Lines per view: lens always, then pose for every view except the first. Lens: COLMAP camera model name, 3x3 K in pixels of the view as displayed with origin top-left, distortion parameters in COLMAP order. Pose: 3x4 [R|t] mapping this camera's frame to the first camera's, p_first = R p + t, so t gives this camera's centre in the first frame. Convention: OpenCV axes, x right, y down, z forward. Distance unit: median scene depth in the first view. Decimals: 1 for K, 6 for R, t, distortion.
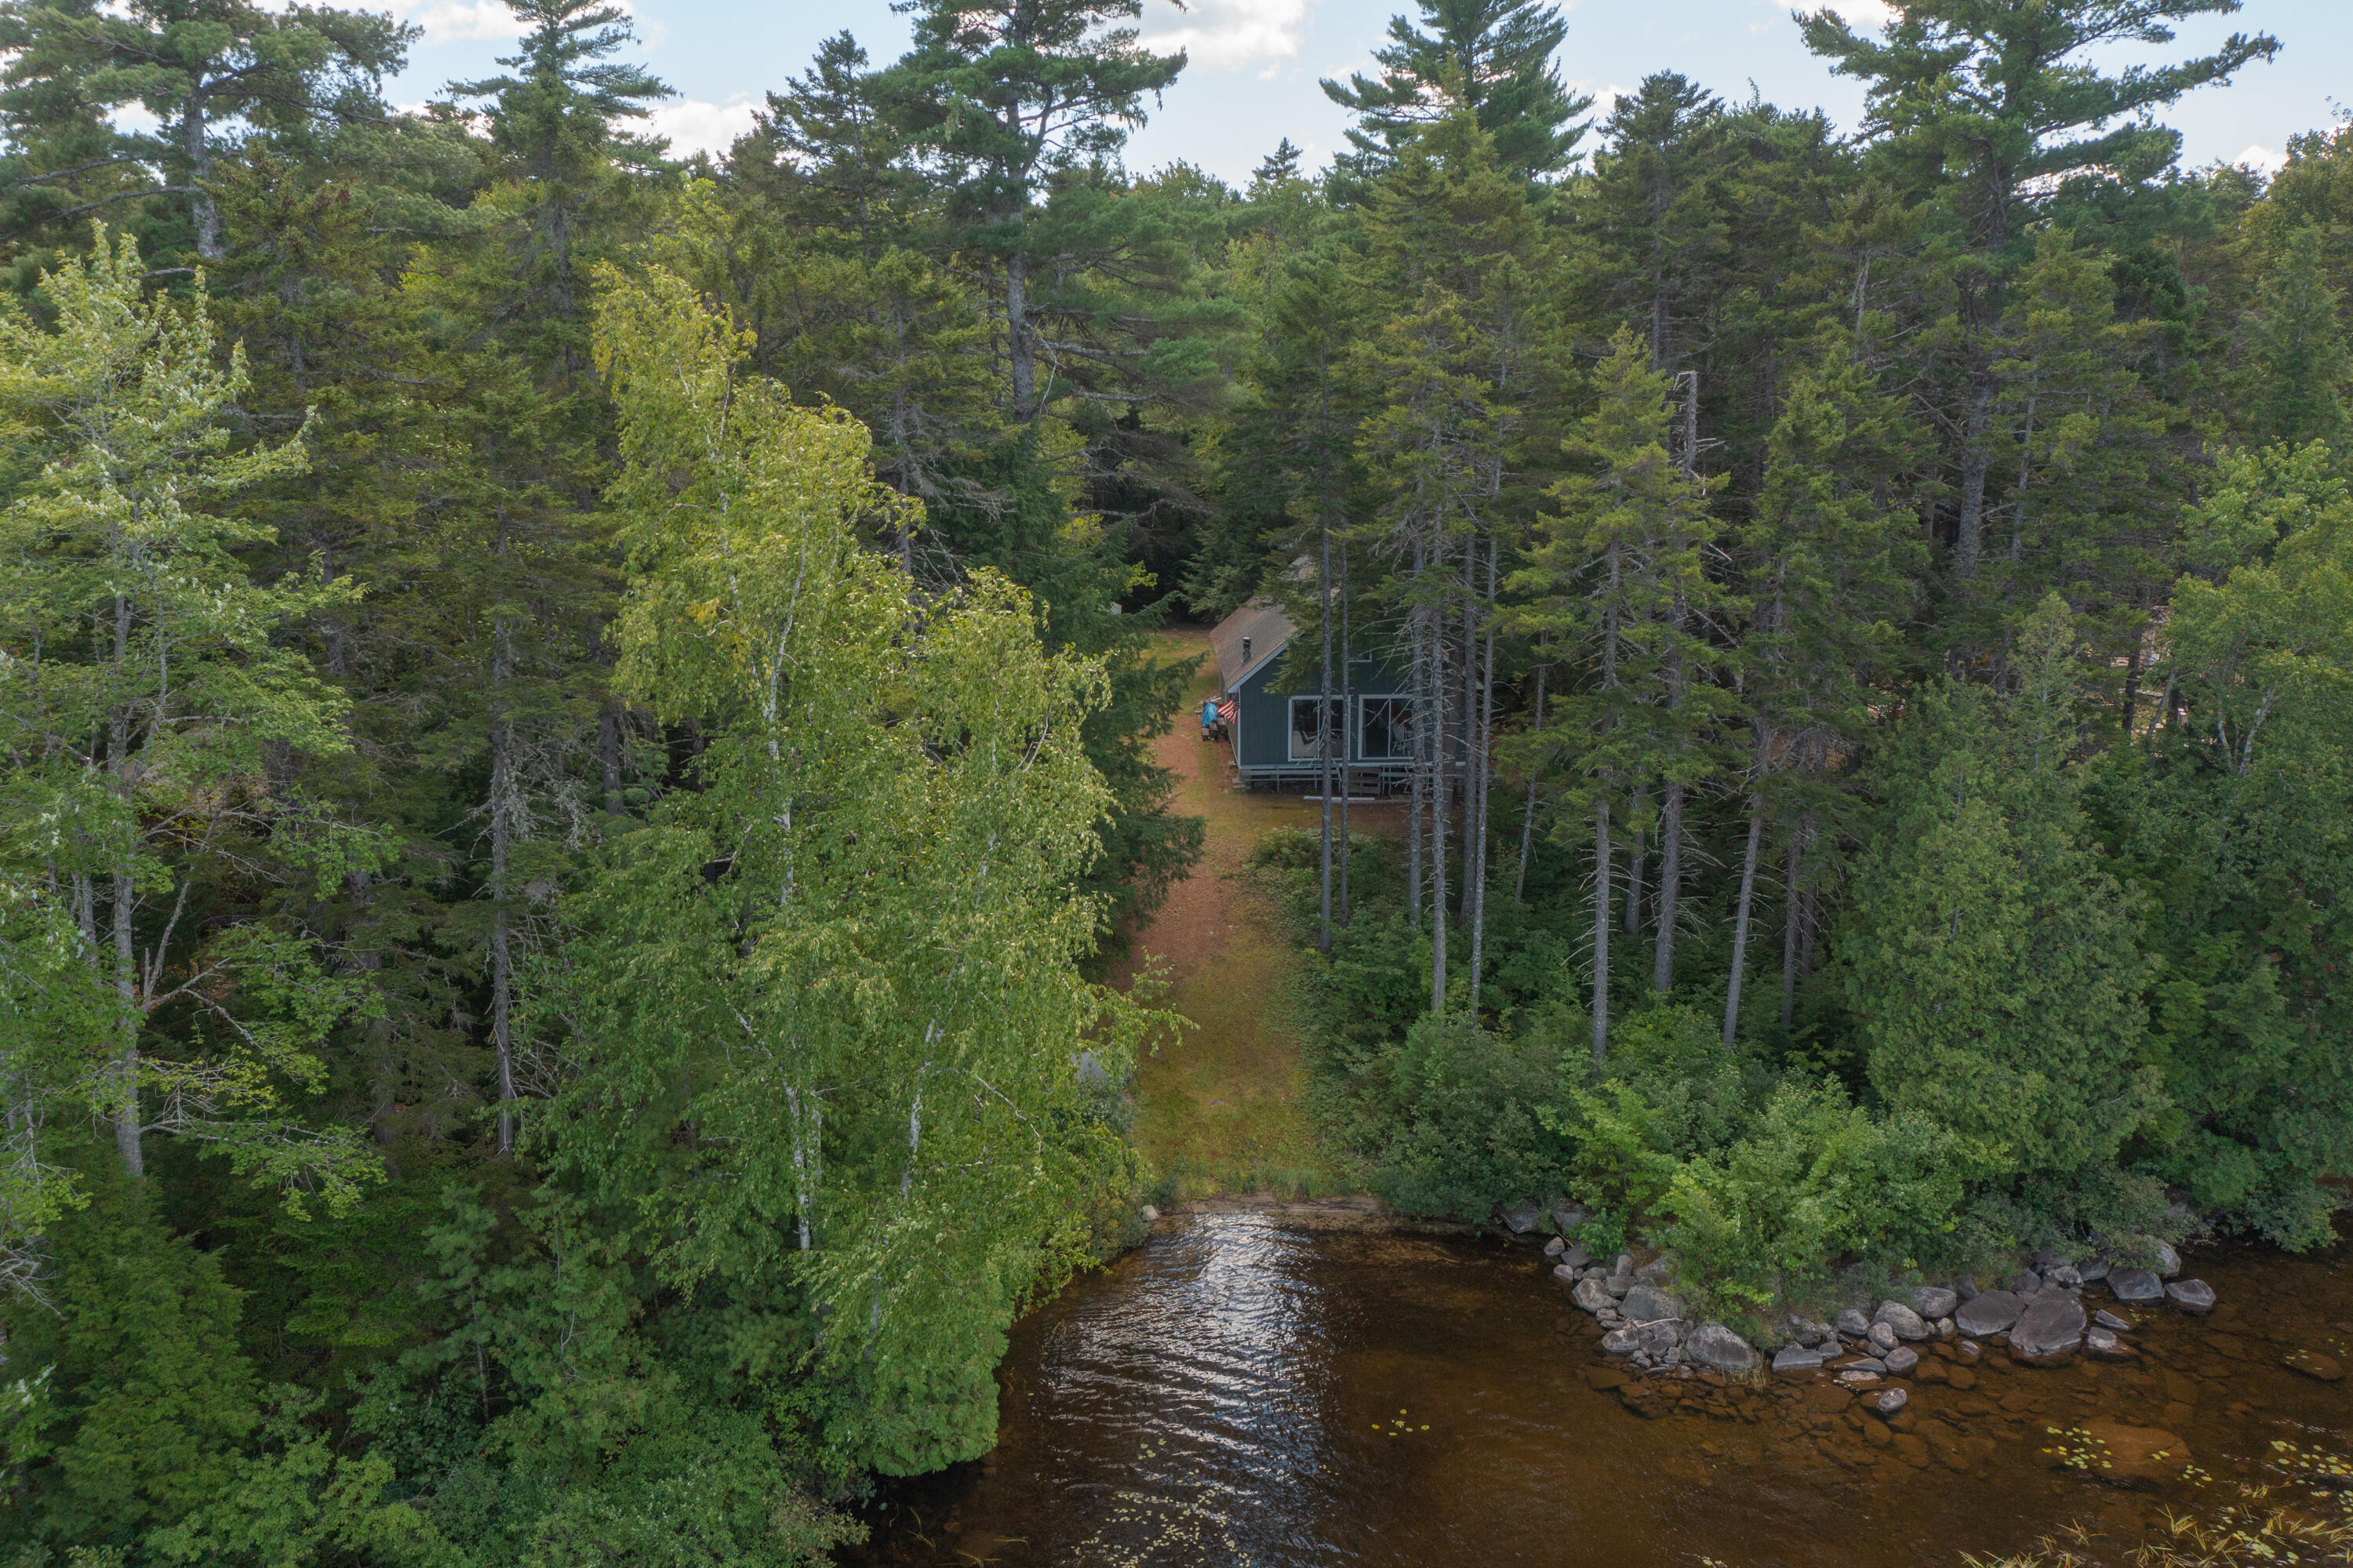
lens RADIAL K [[1859.5, 0, 1170.4], [0, 1859.5, 815.5], [0, 0, 1]] dist [-0.026250, 0.004029]
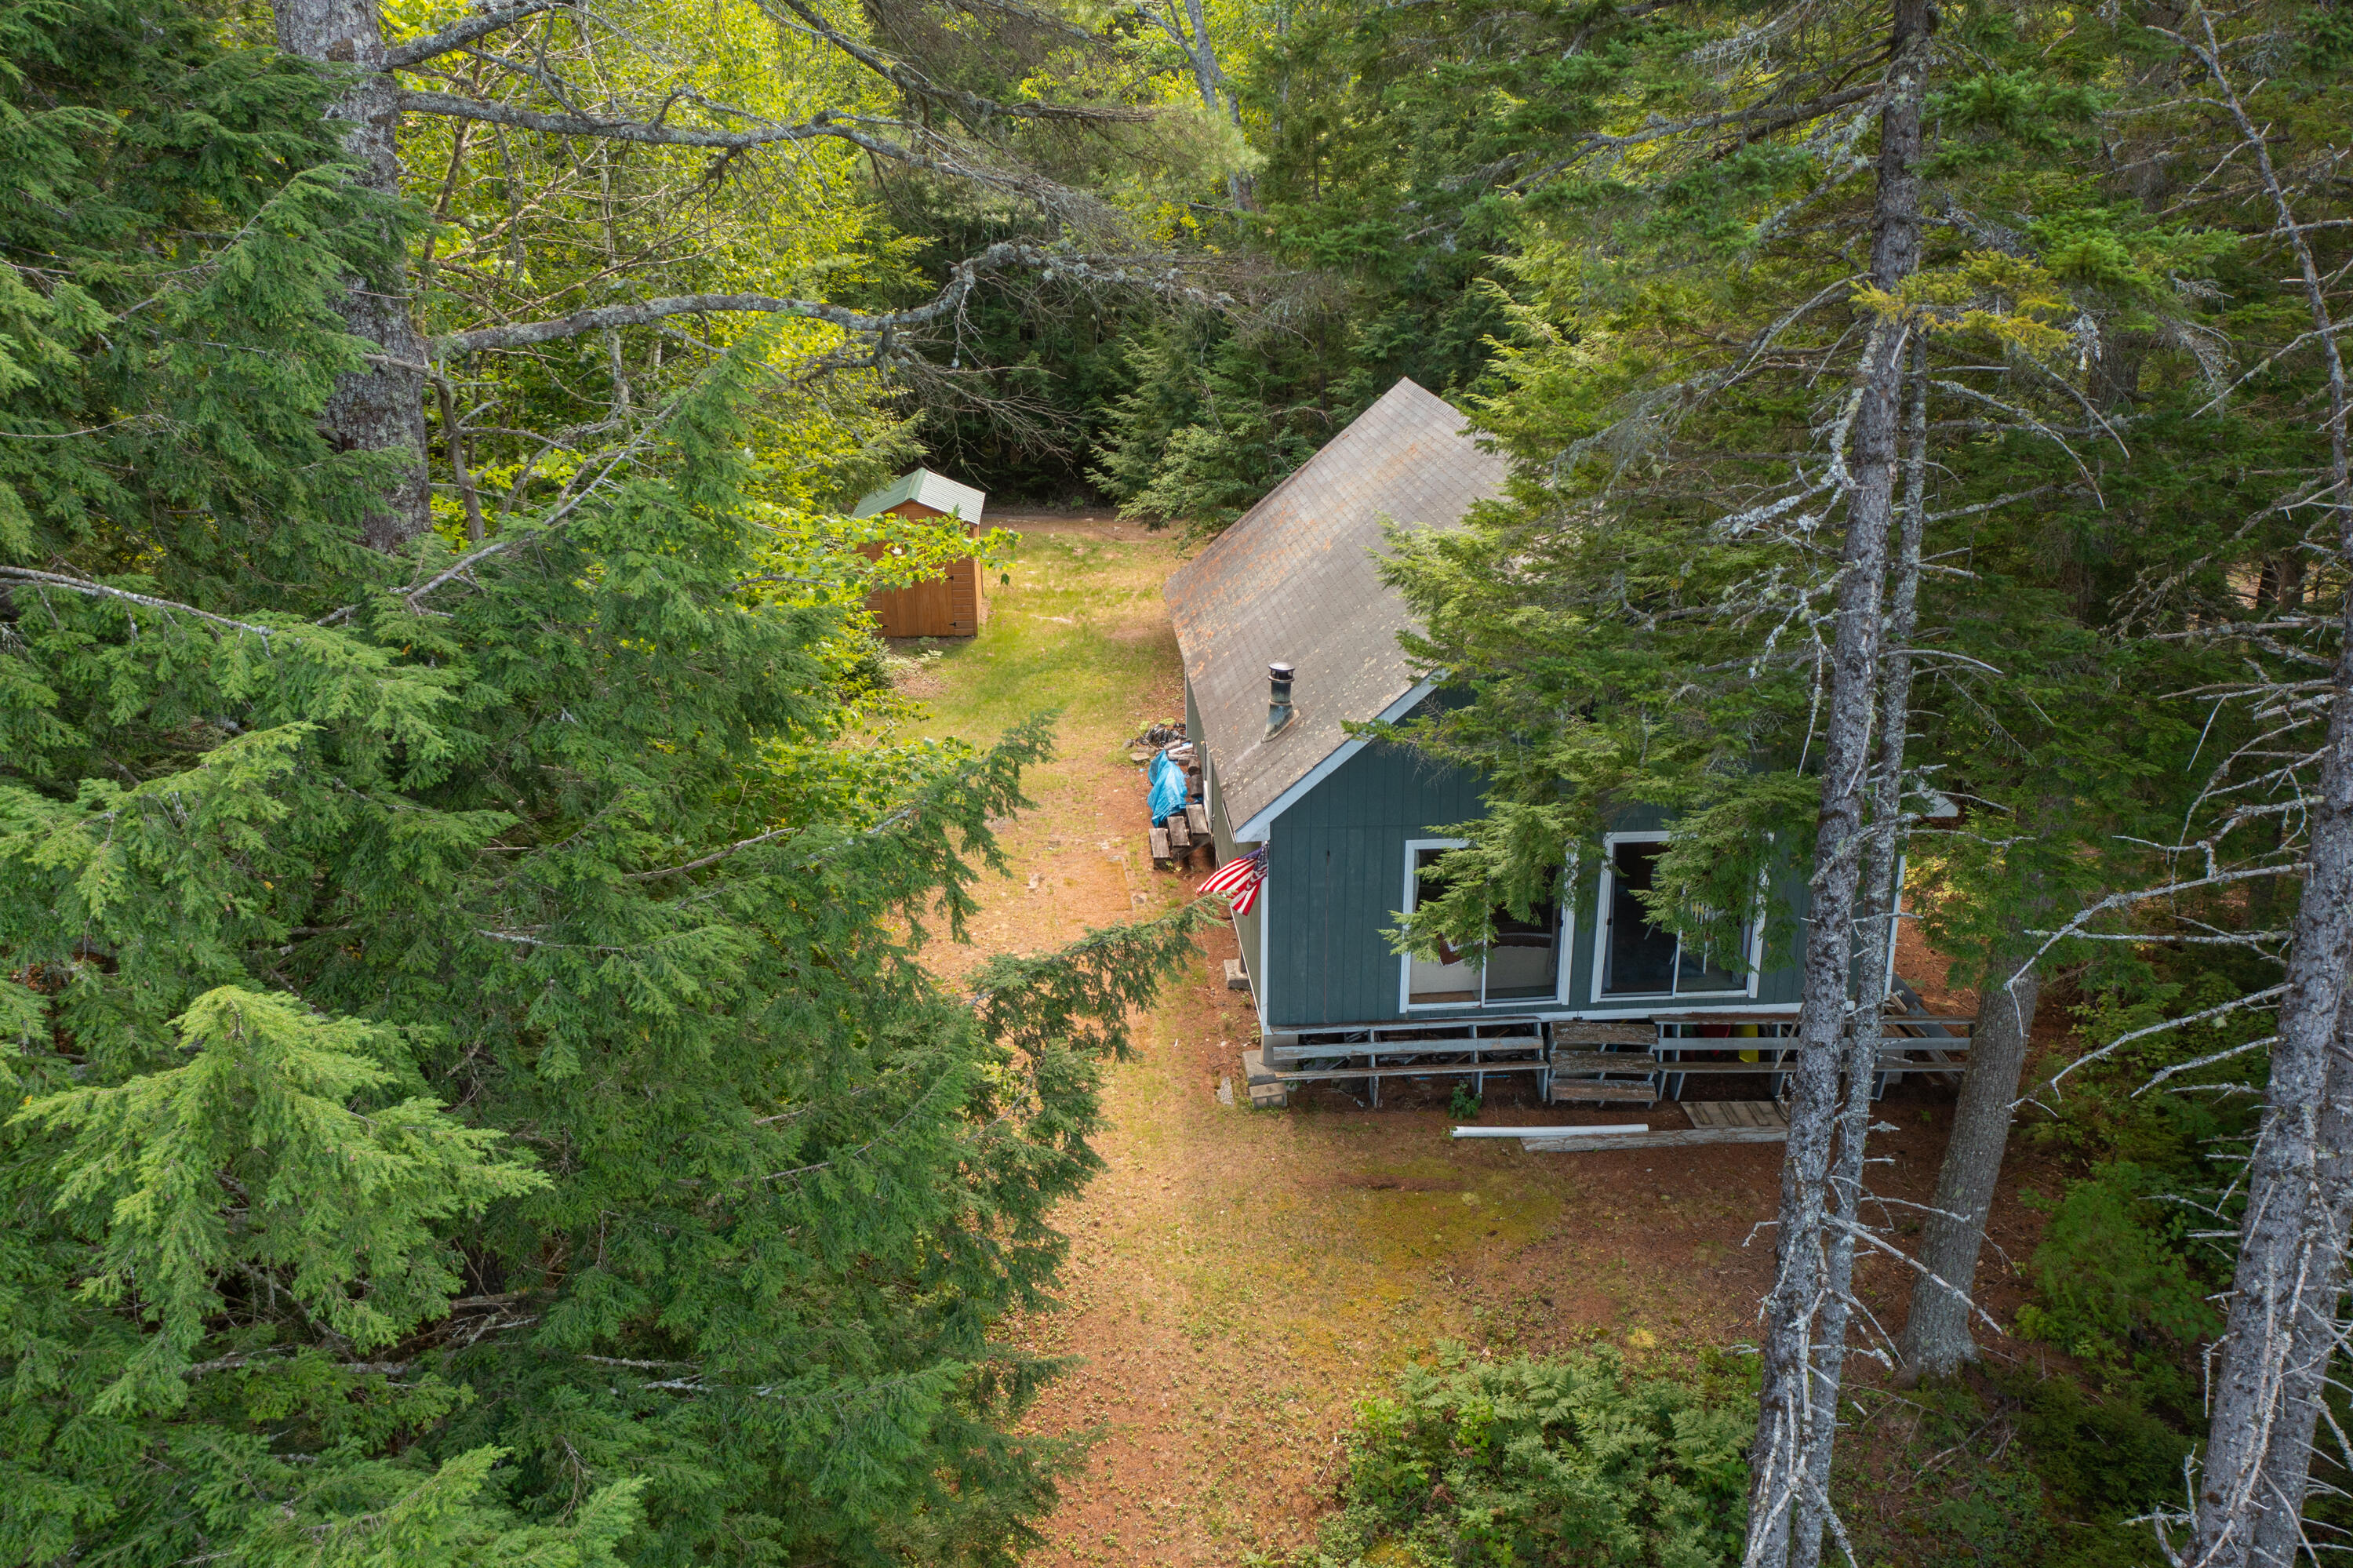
lens RADIAL K [[1859.5, 0, 1170.4], [0, 1859.5, 815.5], [0, 0, 1]] dist [-0.026250, 0.004029]
pose [[0.999136, -0.014864, 0.038823, 0.008795], [0.010880, 0.994838, 0.100888, -0.164160], [-0.040122, -0.100379, 0.994140, 1.023690]]
